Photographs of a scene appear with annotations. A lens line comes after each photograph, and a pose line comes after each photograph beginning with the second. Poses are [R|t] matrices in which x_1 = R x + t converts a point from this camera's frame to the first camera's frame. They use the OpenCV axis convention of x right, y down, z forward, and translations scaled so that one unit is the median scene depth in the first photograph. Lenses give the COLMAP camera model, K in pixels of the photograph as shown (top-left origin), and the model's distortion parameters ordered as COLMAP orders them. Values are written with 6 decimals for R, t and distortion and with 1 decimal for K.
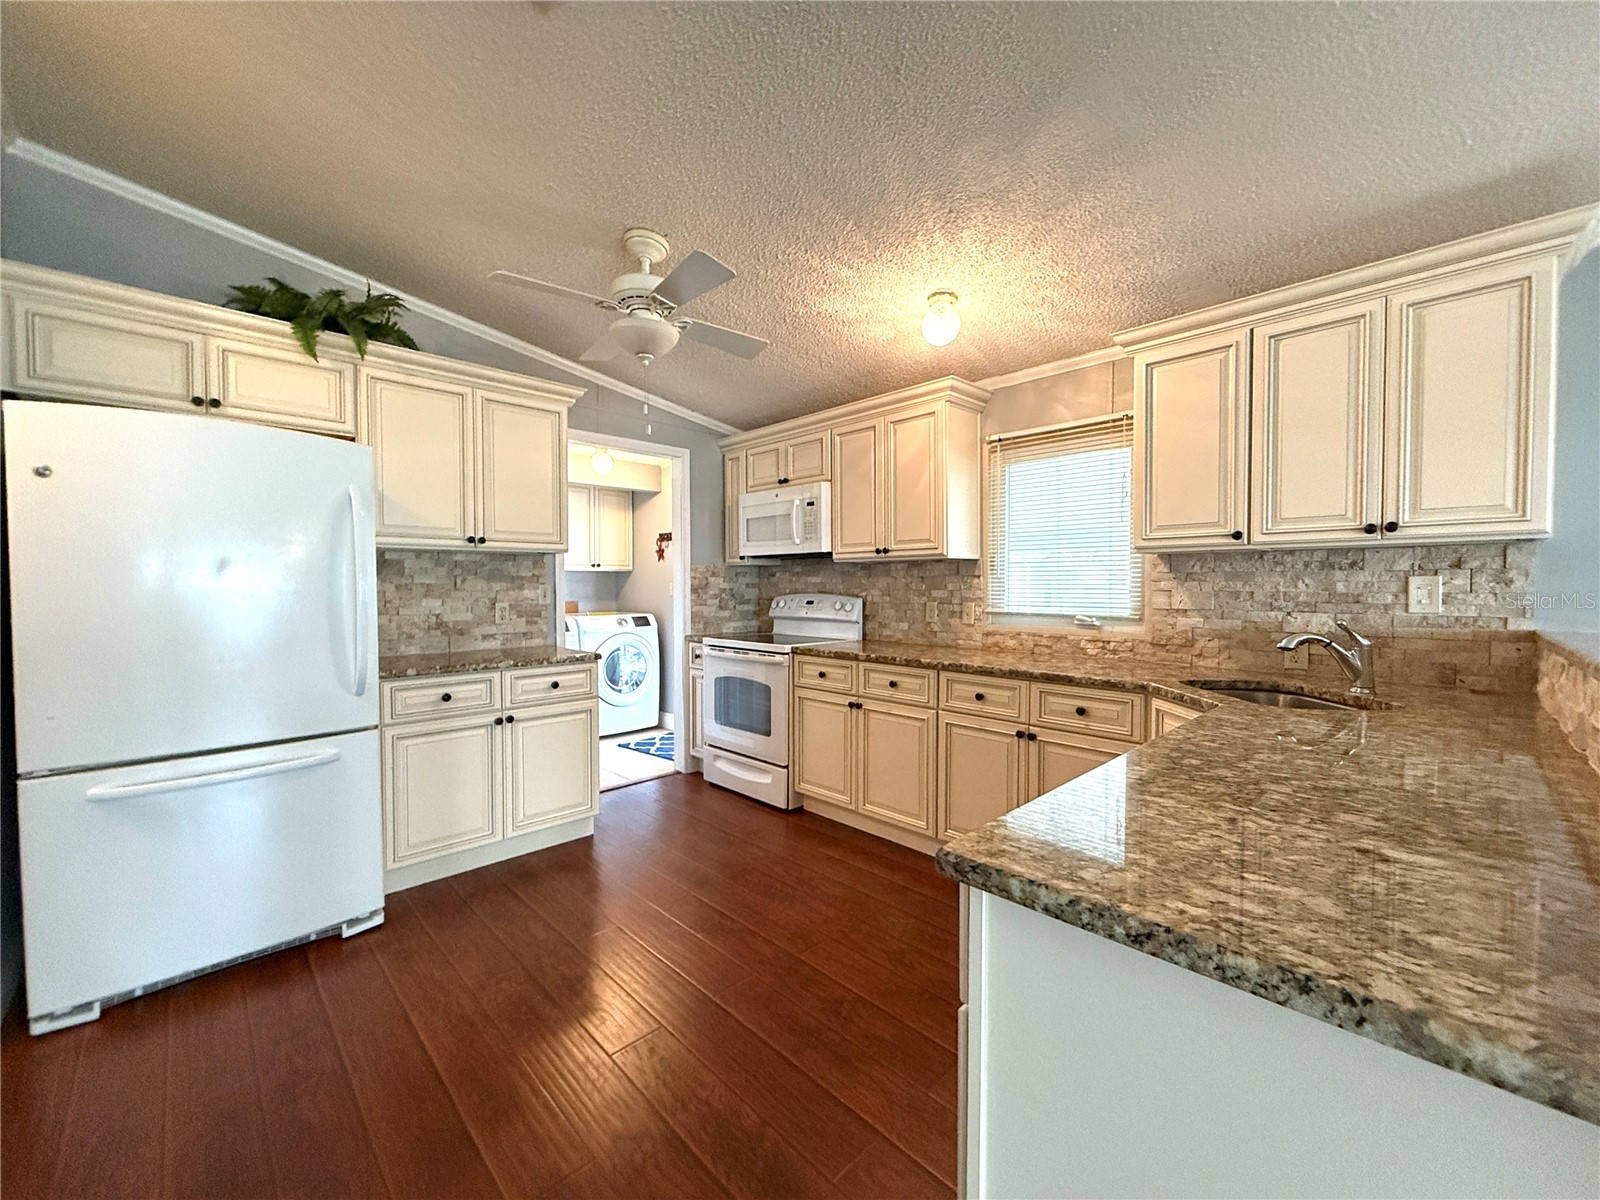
lens RADIAL K [[635.8, 0, 797.9], [0, 635.8, 599.6], [0, 0, 1]] dist [0.000111, -0.000297]
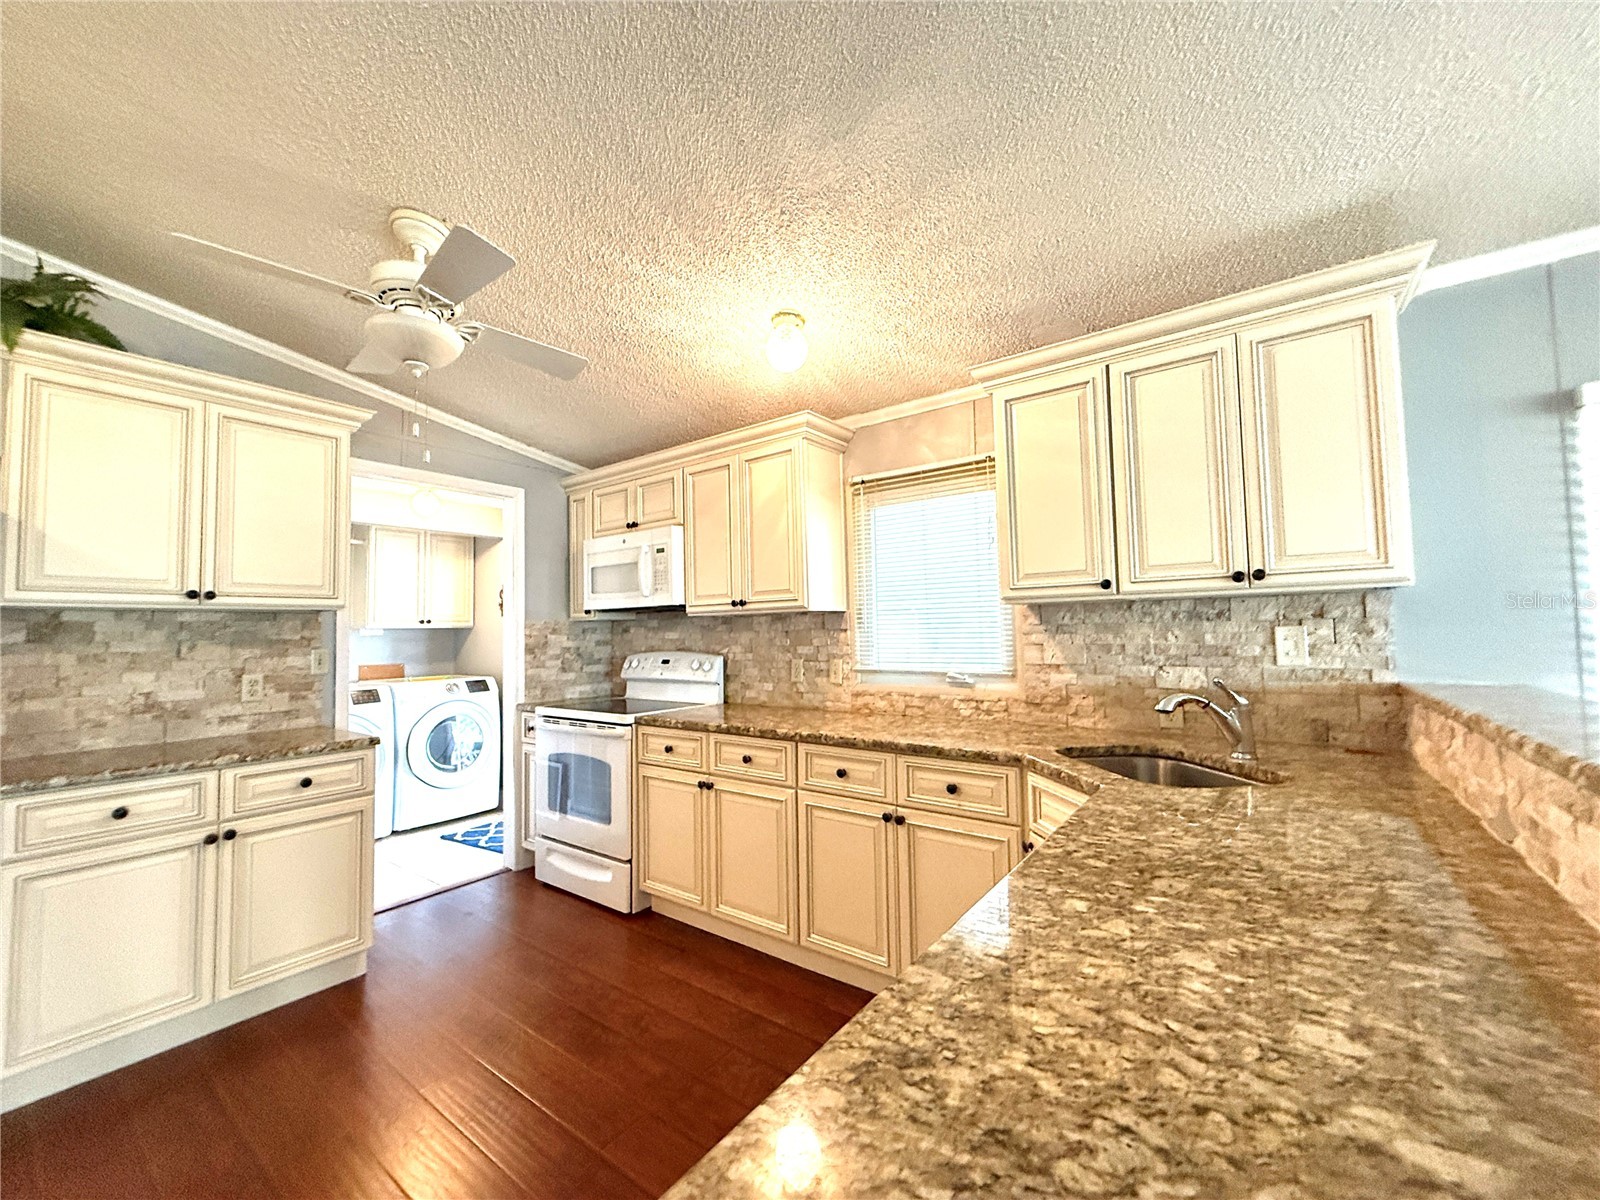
lens RADIAL K [[635.8, 0, 797.9], [0, 635.8, 599.6], [0, 0, 1]] dist [0.000111, -0.000297]
pose [[0.987233, -0.008910, 0.159033, 0.090217], [0.021146, 0.996928, -0.075414, -0.016276], [-0.157872, 0.077814, 0.984389, 0.143117]]
